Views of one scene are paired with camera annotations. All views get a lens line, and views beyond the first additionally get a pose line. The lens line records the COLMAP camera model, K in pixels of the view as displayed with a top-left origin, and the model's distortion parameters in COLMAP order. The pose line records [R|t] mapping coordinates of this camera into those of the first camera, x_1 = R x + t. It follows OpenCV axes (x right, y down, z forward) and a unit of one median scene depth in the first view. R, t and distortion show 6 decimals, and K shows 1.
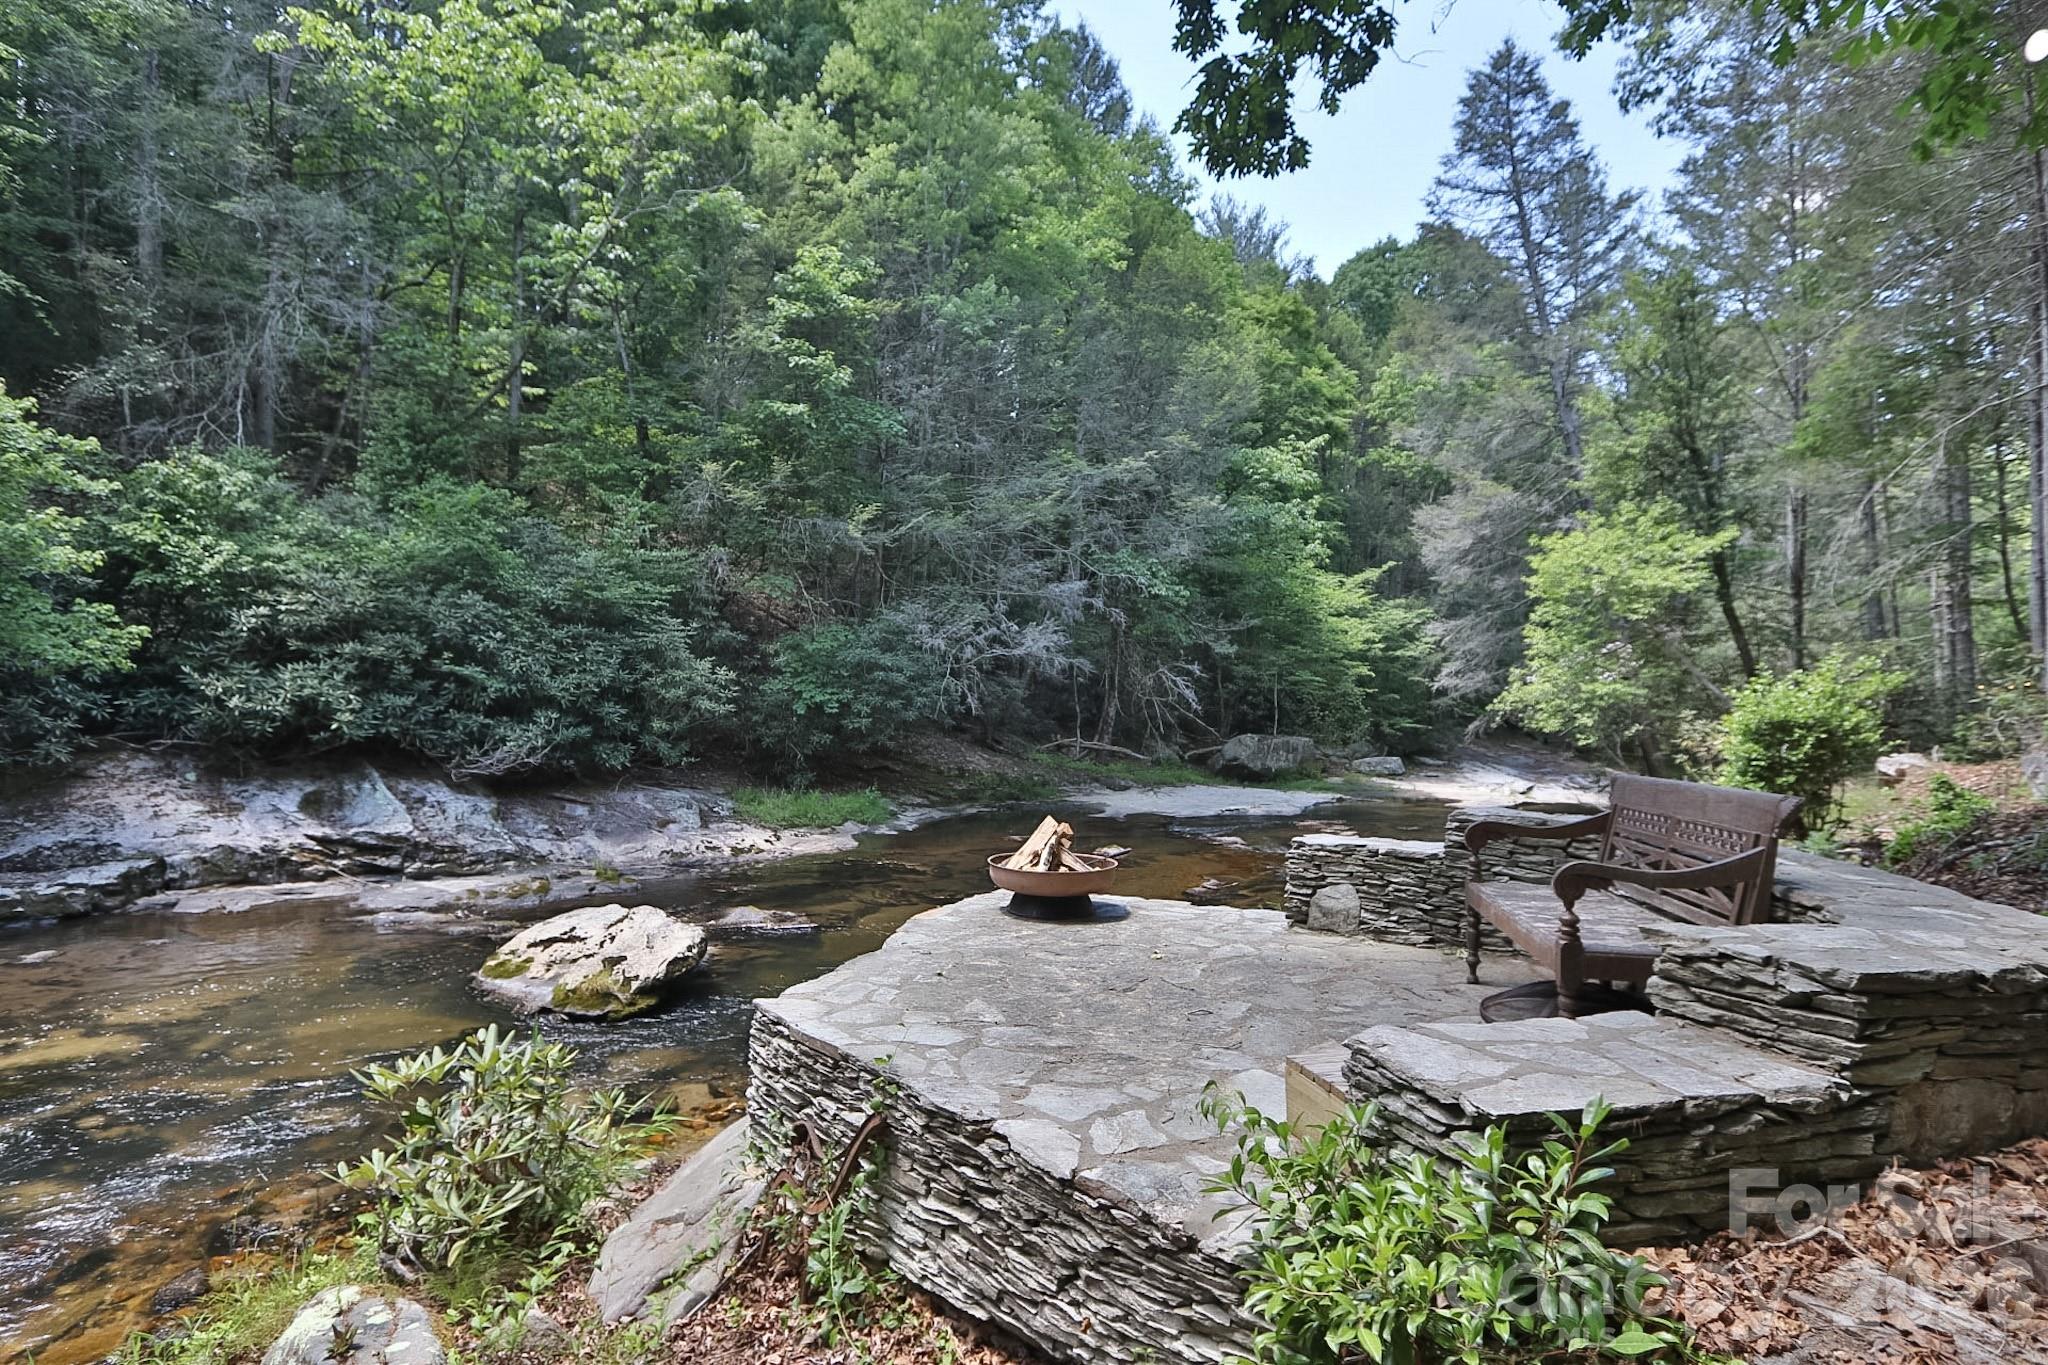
lens RADIAL K [[1053.1, 0, 1008.0], [0, 1053.1, 695.9], [0, 0, 1]] dist [-0.009269, -0.001542]
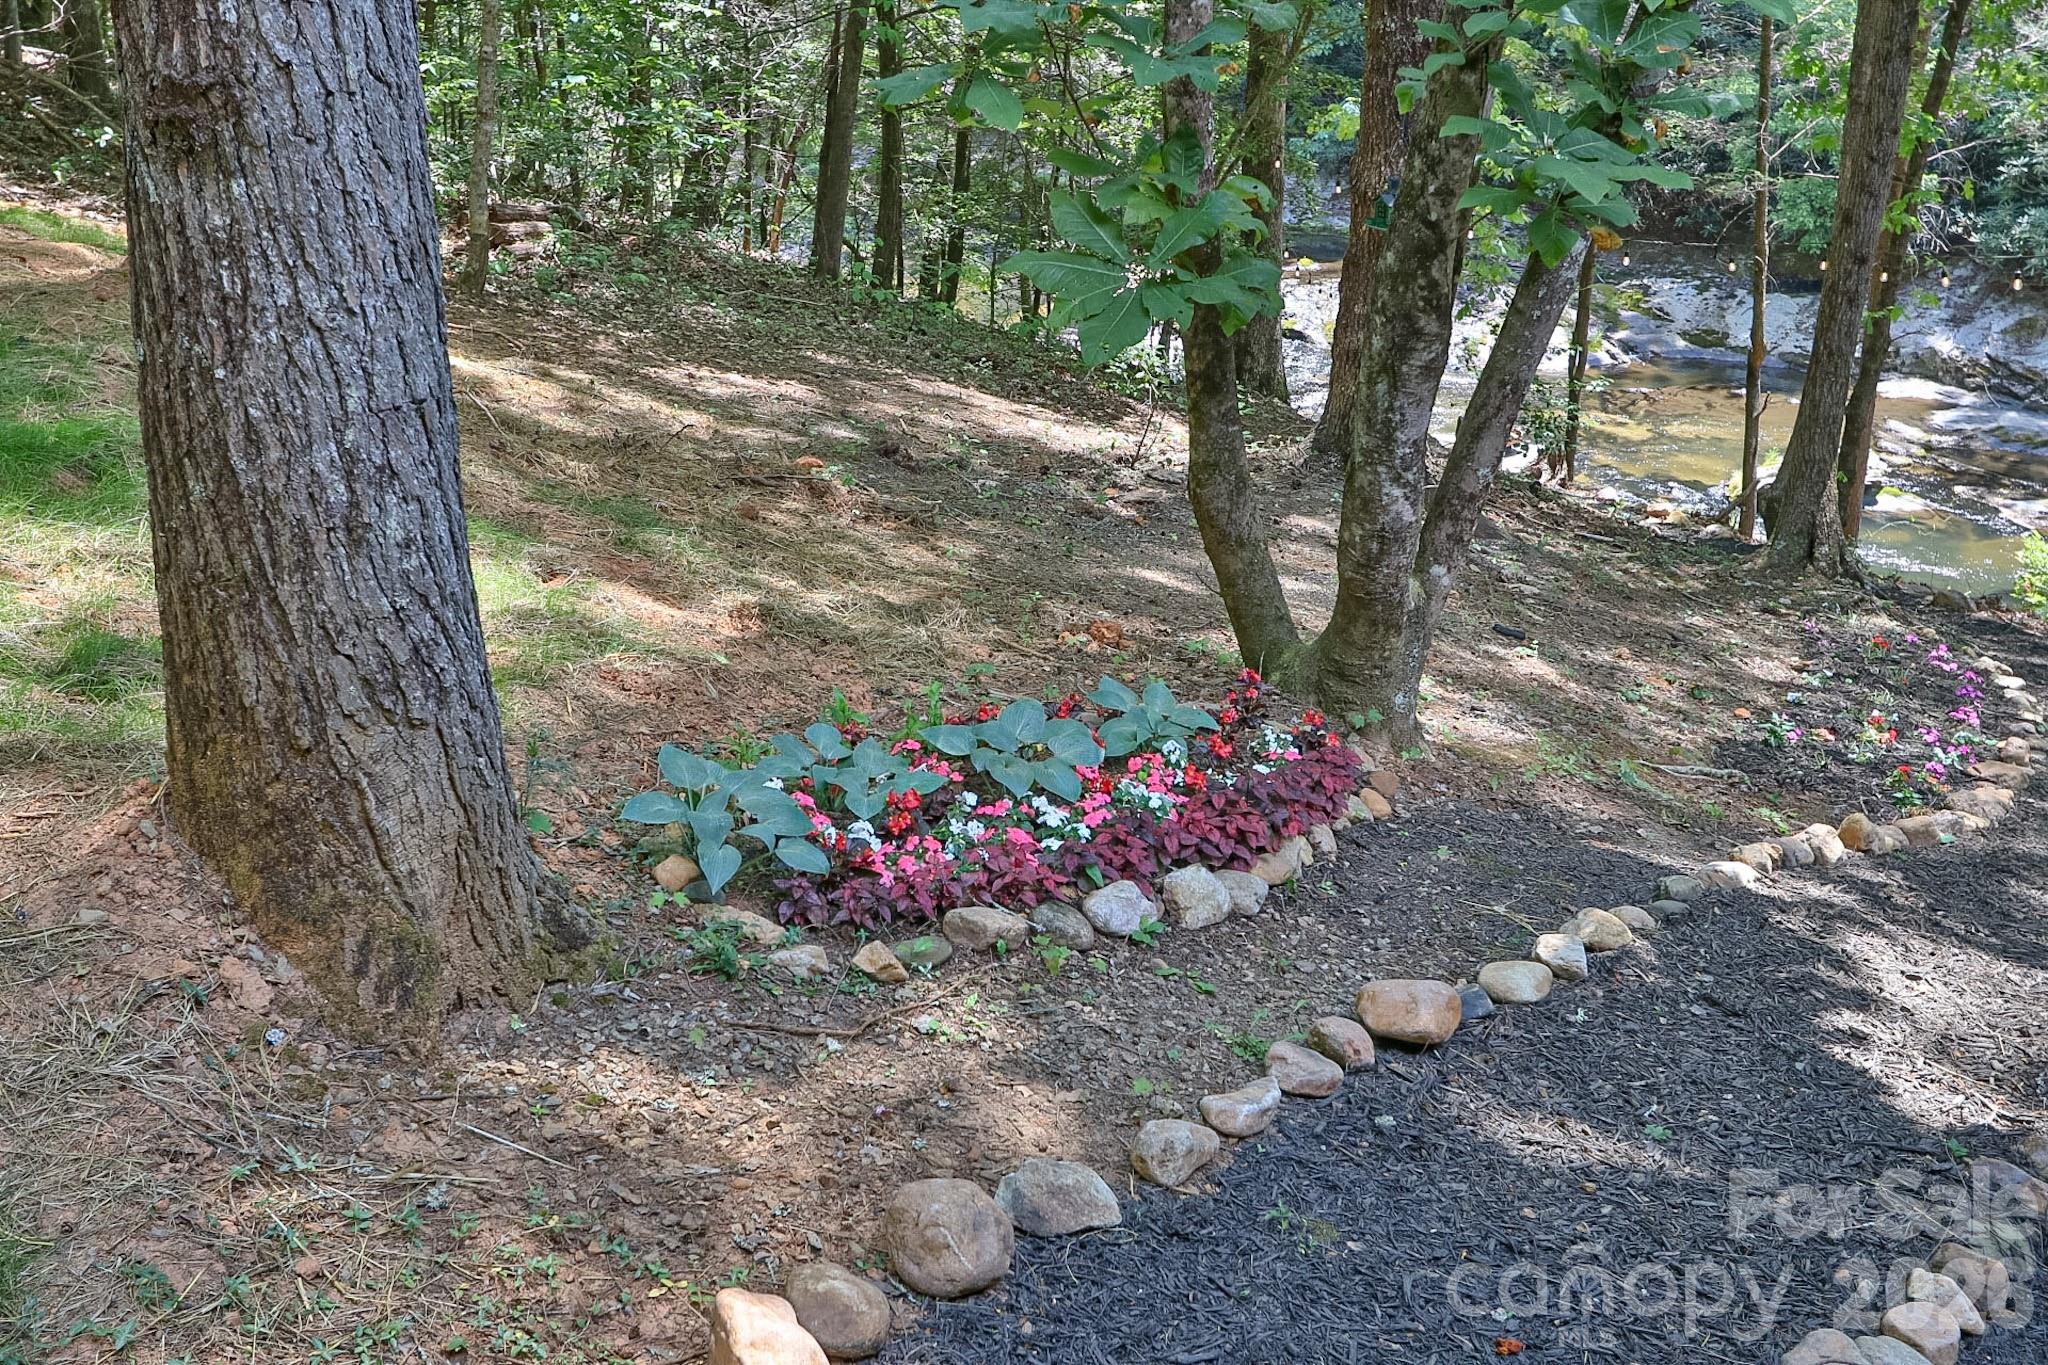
lens RADIAL K [[2144.0, 0, 1024.8], [0, 2144.0, 685.7], [0, 0, 1]] dist [0.009123, 0.000000]
pose [[-0.133281, 0.360403, -0.923226, 1.928155], [0.025149, 0.932467, 0.360380, -0.435259], [0.990759, 0.024814, -0.133343, 0.196565]]
